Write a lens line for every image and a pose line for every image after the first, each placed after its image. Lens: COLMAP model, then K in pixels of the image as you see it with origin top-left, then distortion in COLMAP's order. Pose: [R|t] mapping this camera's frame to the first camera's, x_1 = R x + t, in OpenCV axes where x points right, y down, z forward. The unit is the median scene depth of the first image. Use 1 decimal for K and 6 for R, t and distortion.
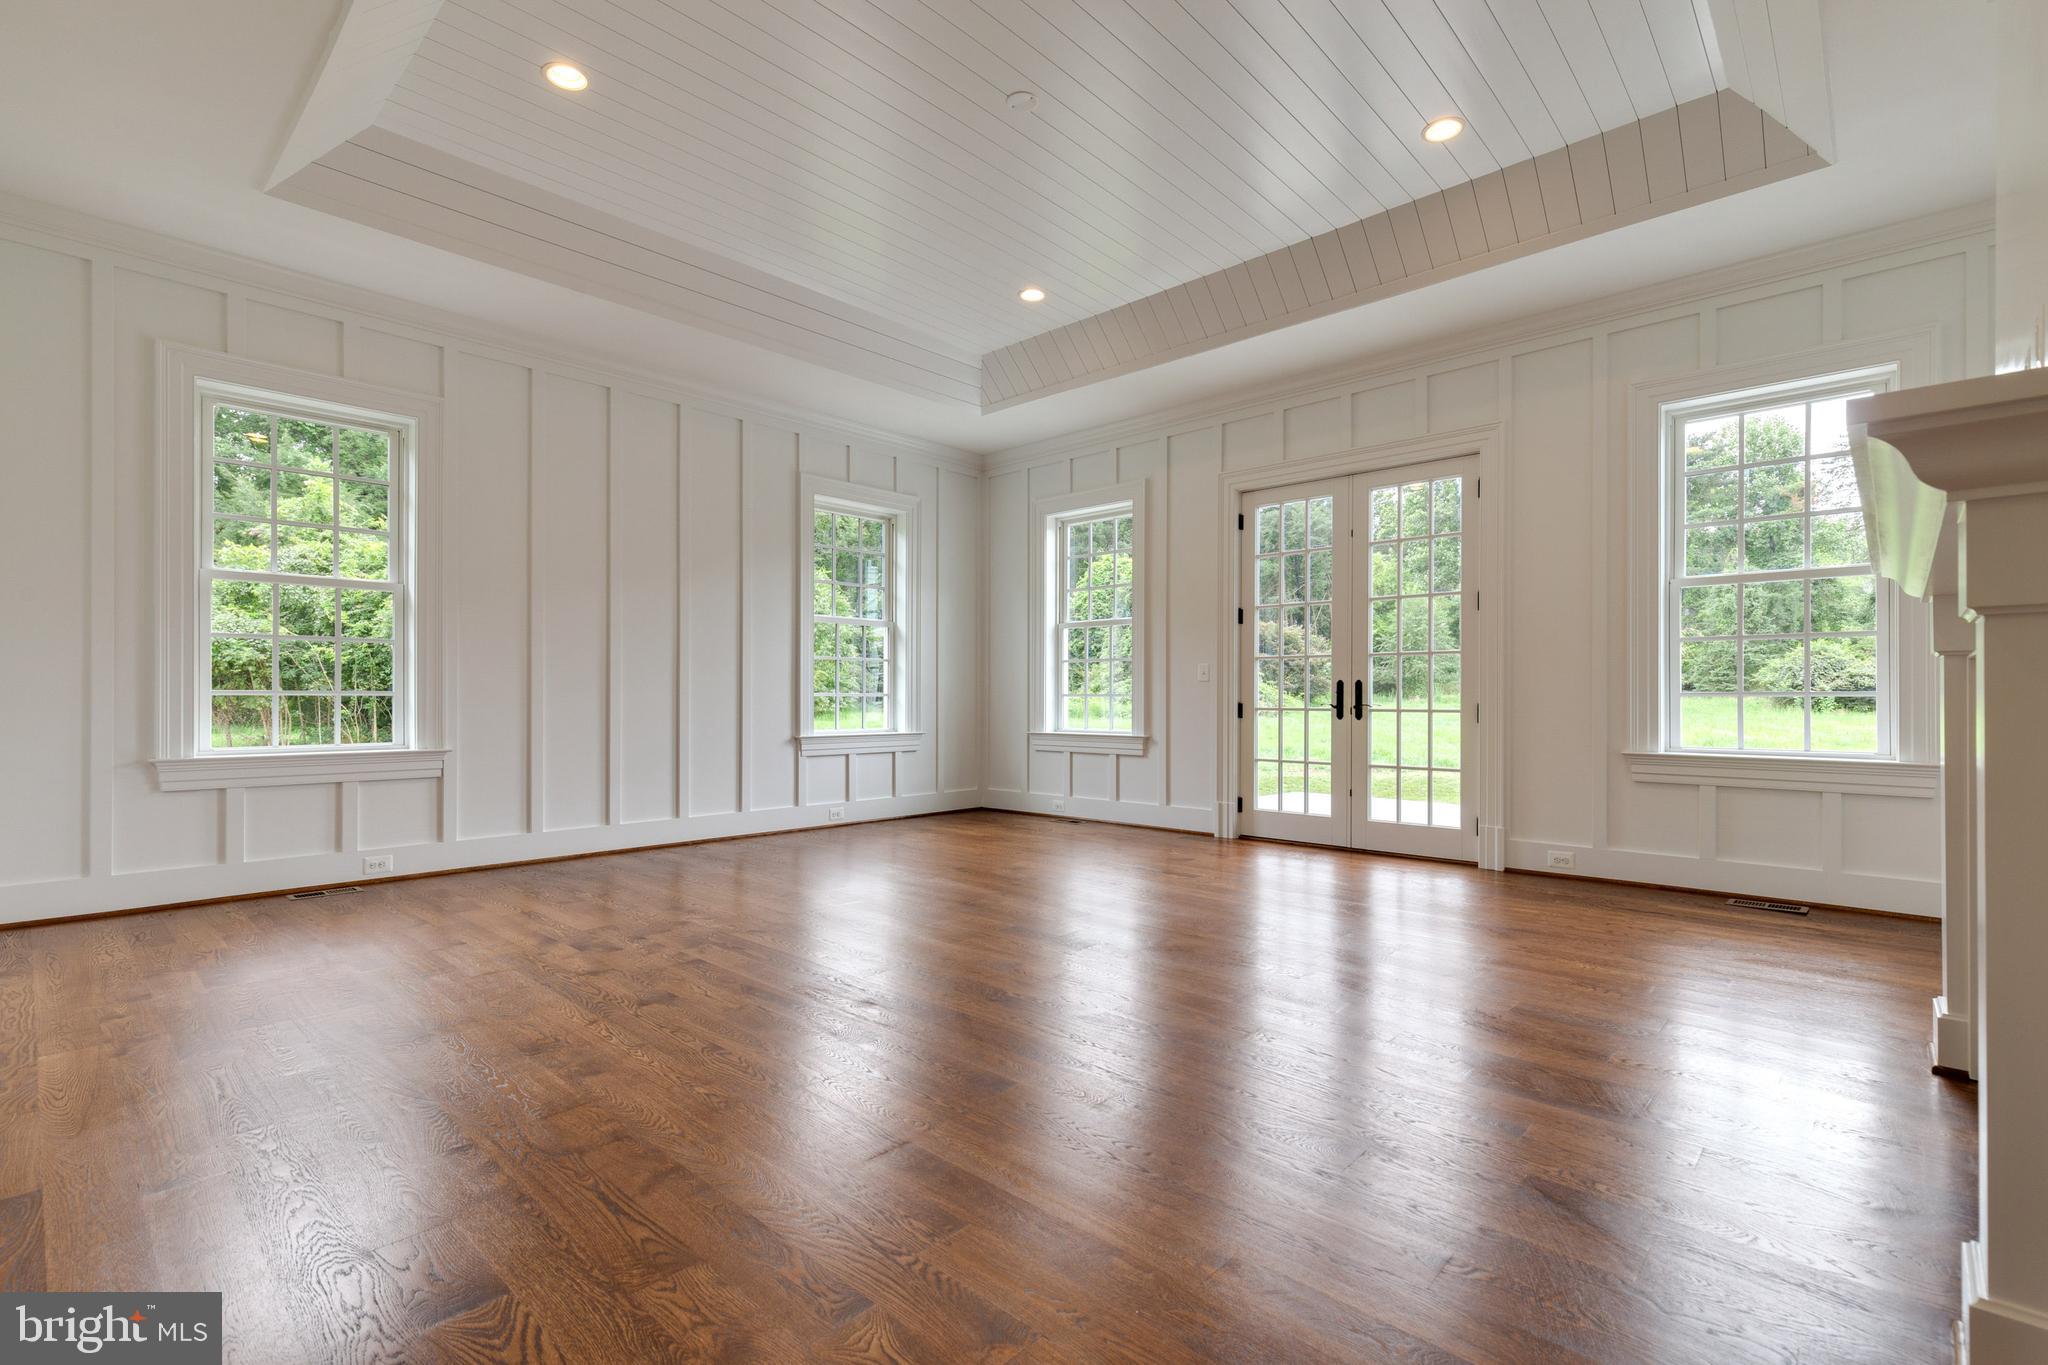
lens RADIAL K [[922.0, 0, 1039.4], [0, 922.0, 694.4], [0, 0, 1]] dist [0.000363, -0.000434]
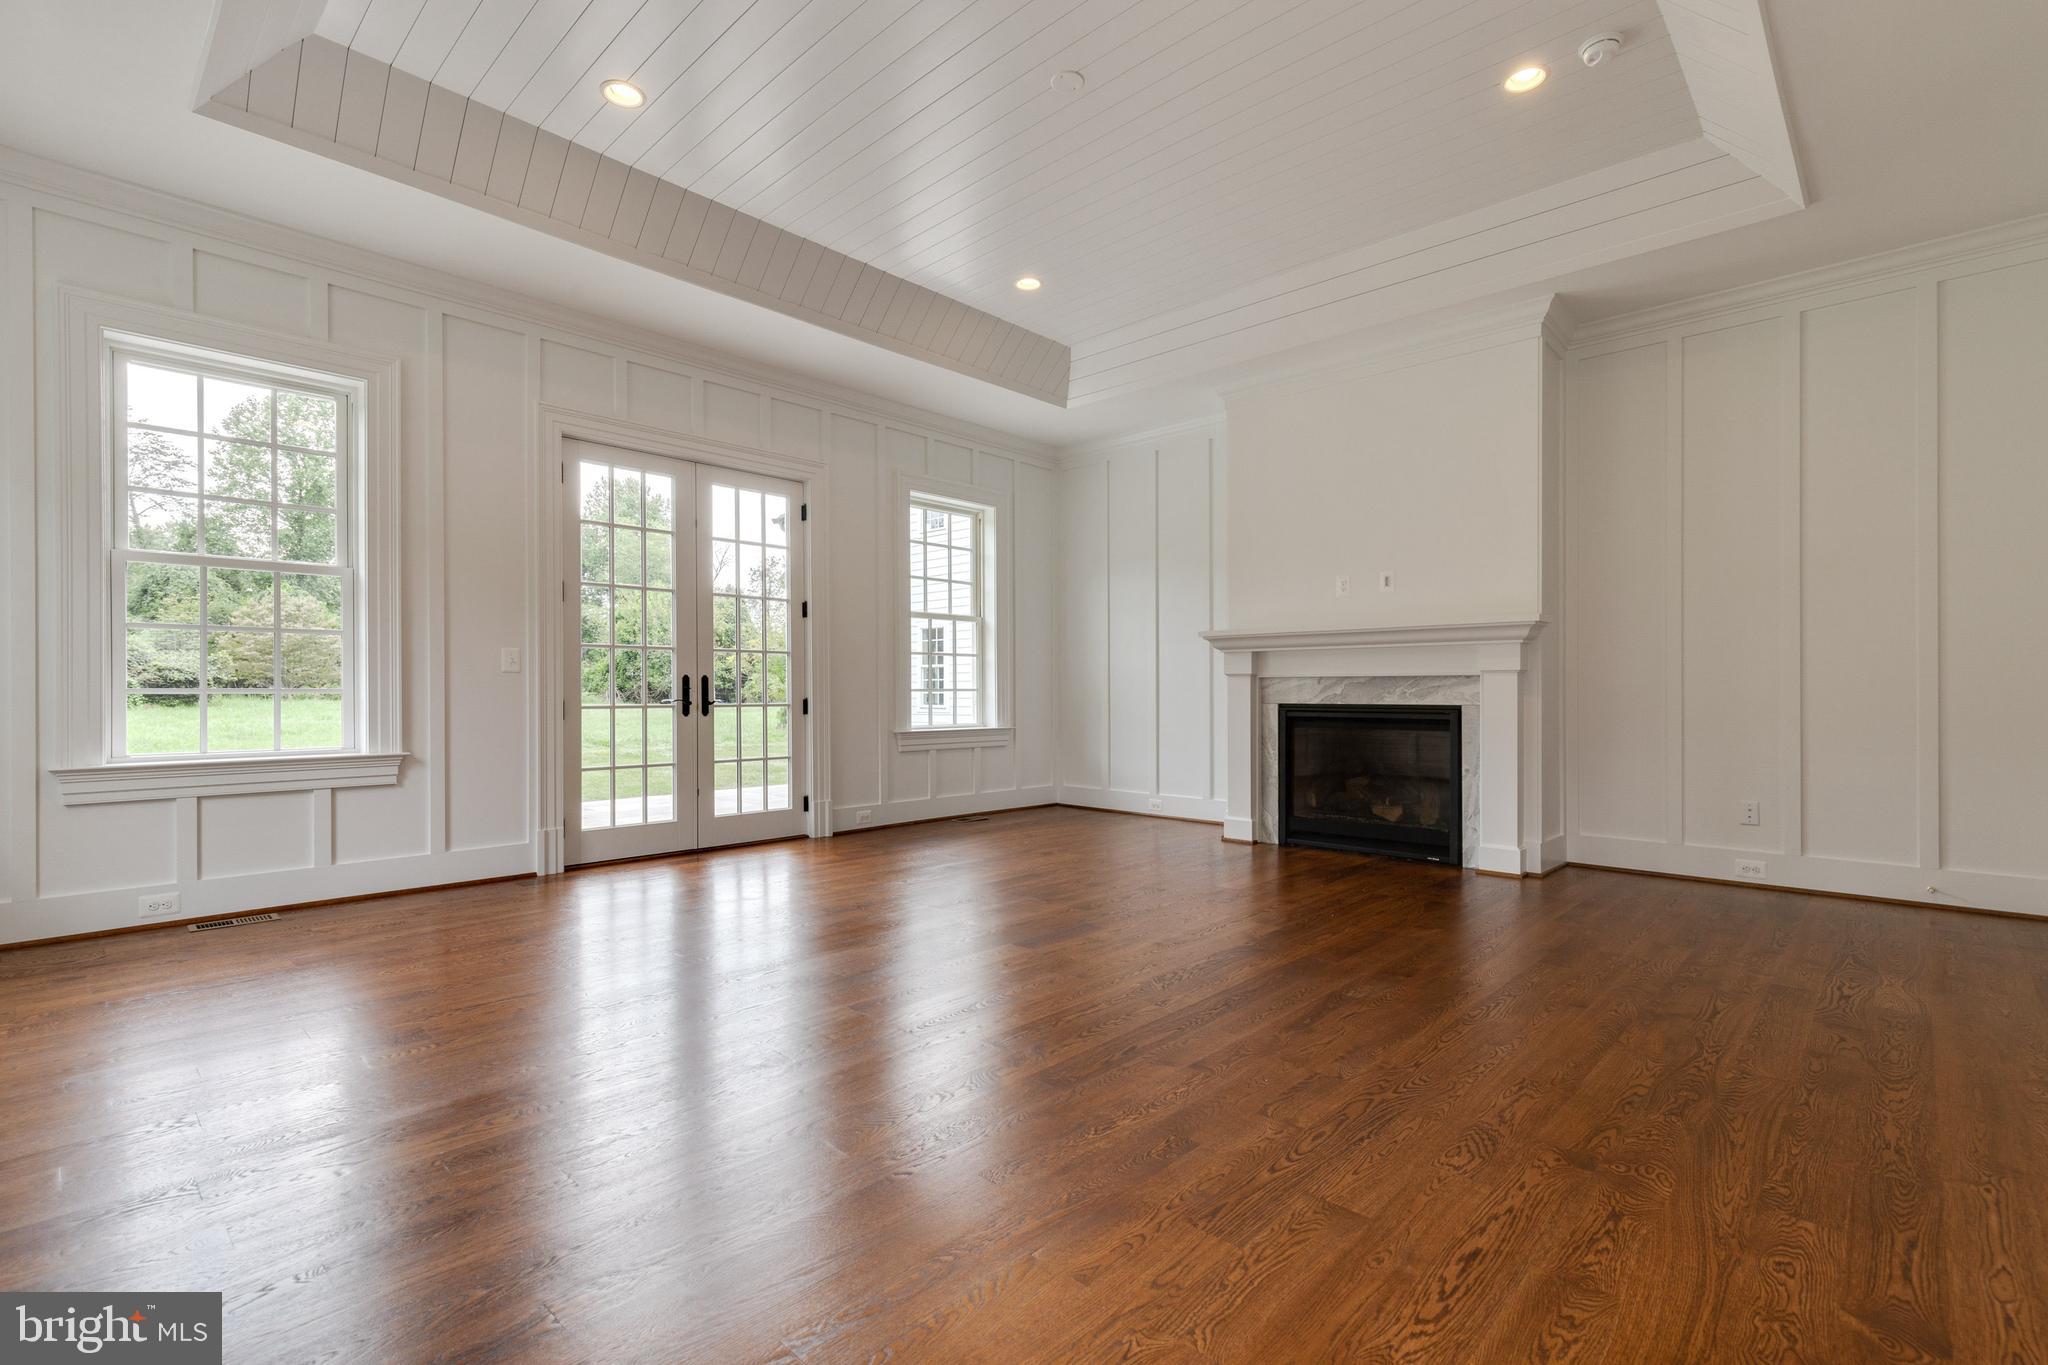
lens RADIAL K [[943.9, 0, 999.8], [0, 943.9, 686.7], [0, 0, 1]] dist [0.019654, -0.000208]
pose [[0.023940, 0.002654, 0.999710, -0.642745], [-0.000495, 0.999996, -0.002643, -0.001018], [-0.999713, -0.000431, 0.023941, 0.655793]]
